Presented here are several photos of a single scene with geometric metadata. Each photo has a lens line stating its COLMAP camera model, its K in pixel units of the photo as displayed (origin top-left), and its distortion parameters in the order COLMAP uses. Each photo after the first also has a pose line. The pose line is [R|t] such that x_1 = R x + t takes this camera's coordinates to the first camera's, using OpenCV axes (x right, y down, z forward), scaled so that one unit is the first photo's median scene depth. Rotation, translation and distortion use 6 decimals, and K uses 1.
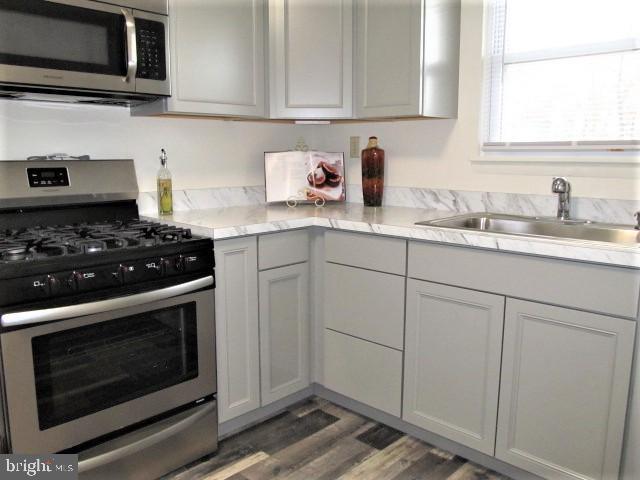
lens RADIAL K [[527.3, 0, 320.0], [0, 527.3, 240.0], [0, 0, 1]] dist [-0.055496, -0.003341]
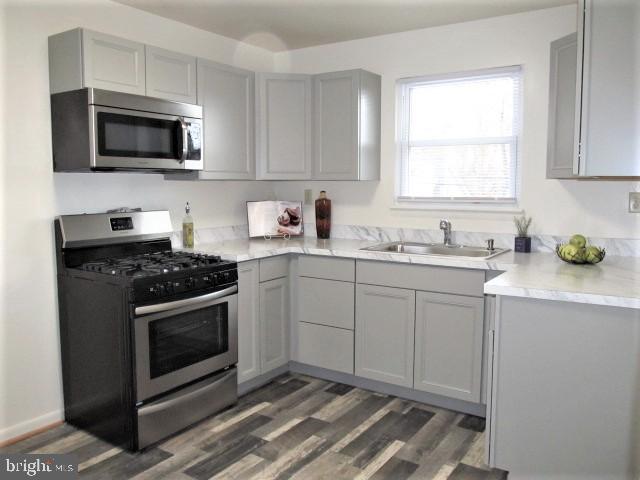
lens RADIAL K [[527.3, 0, 320.0], [0, 527.3, 240.0], [0, 0, 1]] dist [-0.055496, -0.003341]
pose [[0.984304, -0.018169, 0.175541, -0.203946], [0.027813, 0.998226, -0.052638, 0.019656], [-0.174274, 0.056694, 0.983064, -0.523330]]
